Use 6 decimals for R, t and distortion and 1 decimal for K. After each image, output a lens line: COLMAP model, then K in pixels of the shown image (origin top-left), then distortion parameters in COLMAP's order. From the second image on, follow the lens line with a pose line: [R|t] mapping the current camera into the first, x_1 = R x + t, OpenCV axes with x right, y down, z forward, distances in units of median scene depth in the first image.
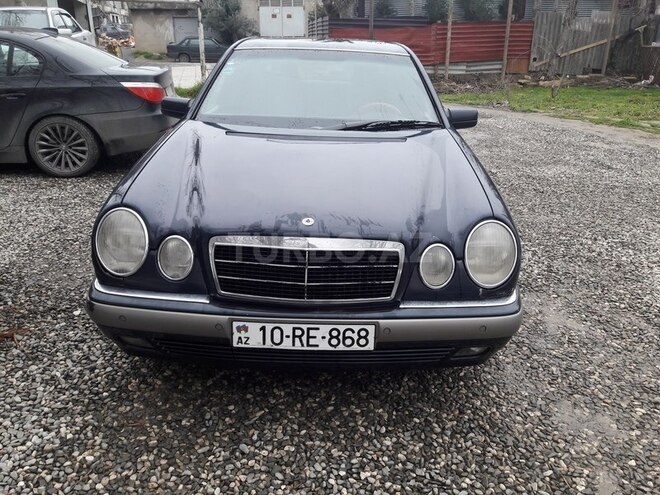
lens RADIAL K [[525.4, 0, 315.7], [0, 525.4, 222.2], [0, 0, 1]] dist [0.091899, -0.158376]
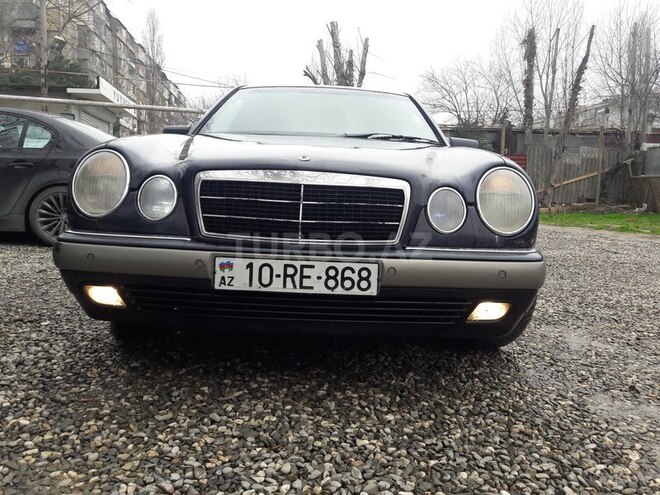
lens RADIAL K [[518.3, 0, 331.6], [0, 518.3, 234.3], [0, 0, 1]] dist [0.109414, -0.153435]
pose [[0.999356, 0.031471, 0.017259, 0.018178], [-0.026559, 0.971825, -0.234201, 0.345322], [-0.024143, 0.233592, 0.972035, 0.146540]]
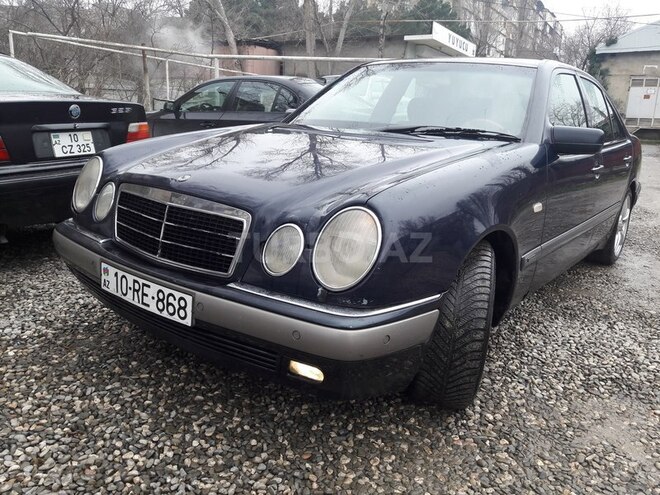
lens RADIAL K [[518.3, 0, 331.6], [0, 518.3, 234.3], [0, 0, 1]] dist [0.109414, -0.153435]
pose [[0.819437, 0.168021, -0.547989, 0.742287], [-0.229181, 0.972363, -0.044566, 0.079638], [0.525357, 0.162107, 0.835297, 0.378374]]
